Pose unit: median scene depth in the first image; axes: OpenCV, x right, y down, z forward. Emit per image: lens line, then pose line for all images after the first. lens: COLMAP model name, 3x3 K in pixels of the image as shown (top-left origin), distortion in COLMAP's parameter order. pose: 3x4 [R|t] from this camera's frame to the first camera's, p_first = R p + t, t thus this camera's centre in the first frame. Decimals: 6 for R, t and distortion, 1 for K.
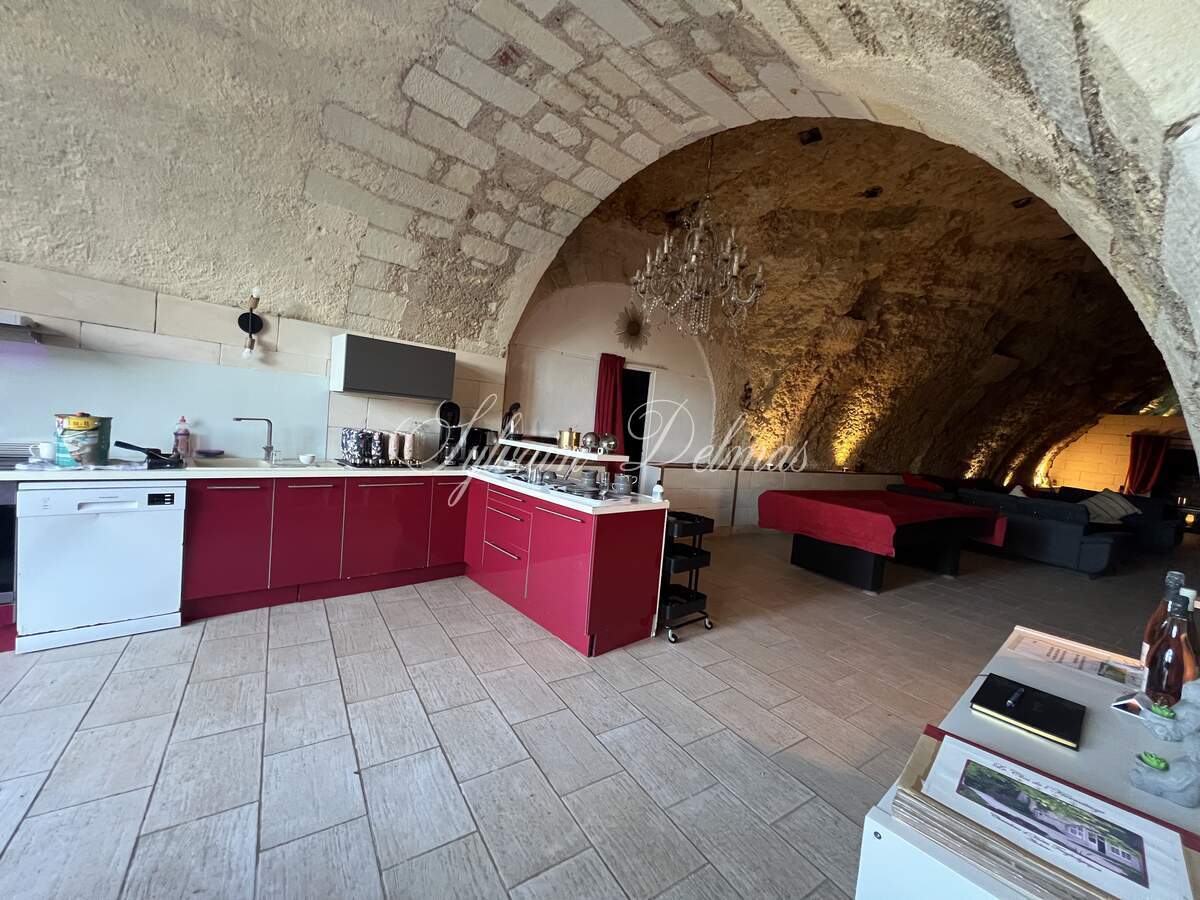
lens RADIAL K [[476.8, 0, 600.5], [0, 476.8, 448.8], [0, 0, 1]] dist [0.001326, 0.000180]
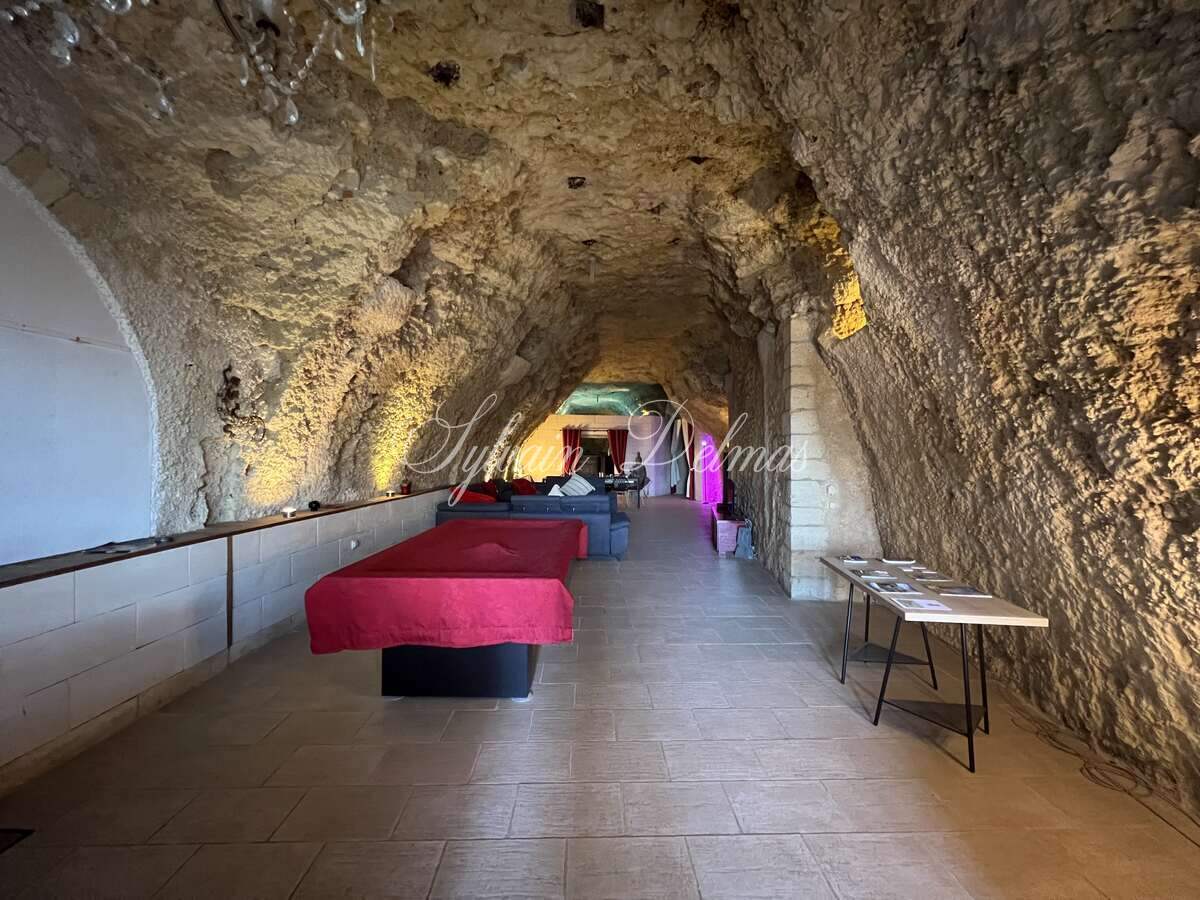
lens RADIAL K [[476.8, 0, 597.5], [0, 476.8, 447.9], [0, 0, 1]] dist [0.001326, 0.000180]
pose [[0.535402, -0.079691, 0.840829, 0.073251], [0.091796, 0.995132, 0.035863, -0.029798], [-0.839594, 0.057984, 0.540111, 0.372173]]
